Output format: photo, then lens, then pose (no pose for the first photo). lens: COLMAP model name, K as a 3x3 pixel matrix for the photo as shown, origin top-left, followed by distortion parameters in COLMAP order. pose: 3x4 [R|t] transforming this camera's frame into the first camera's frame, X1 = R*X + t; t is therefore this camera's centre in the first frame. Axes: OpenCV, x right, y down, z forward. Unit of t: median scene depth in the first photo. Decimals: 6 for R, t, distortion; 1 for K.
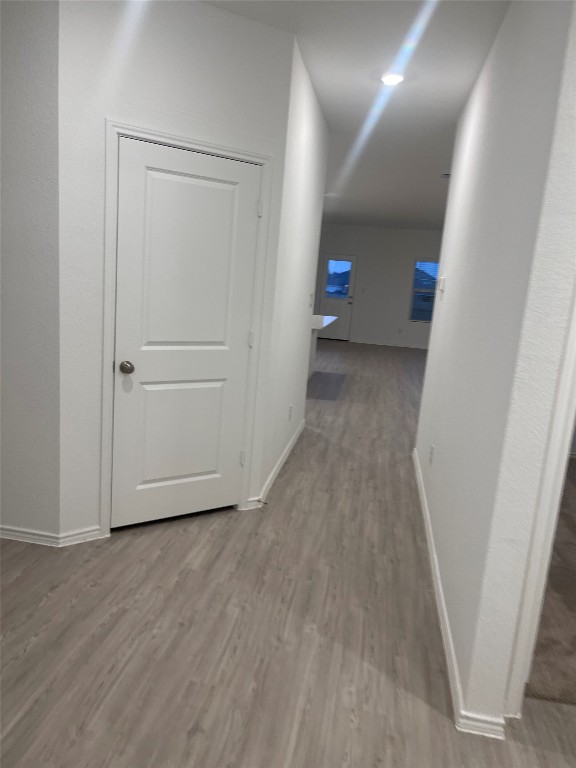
lens RADIAL K [[571.7, 0, 297.4], [0, 571.7, 384.7], [0, 0, 1]] dist [0.028407, -0.004126]
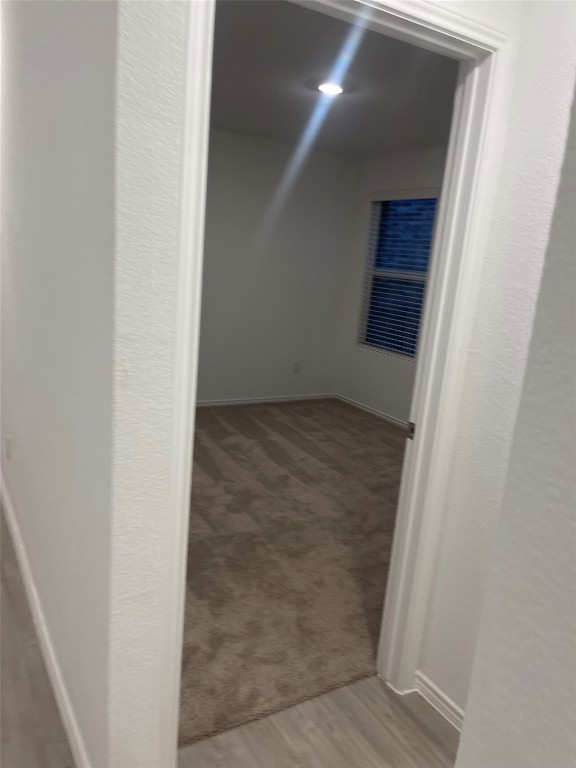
lens RADIAL K [[571.7, 0, 297.4], [0, 571.7, 384.7], [0, 0, 1]] dist [0.028407, -0.004126]
pose [[0.755563, -0.166573, 0.633543, 0.085465], [0.107526, 0.985549, 0.130889, -0.043055], [-0.646190, -0.030772, 0.762556, 0.261973]]
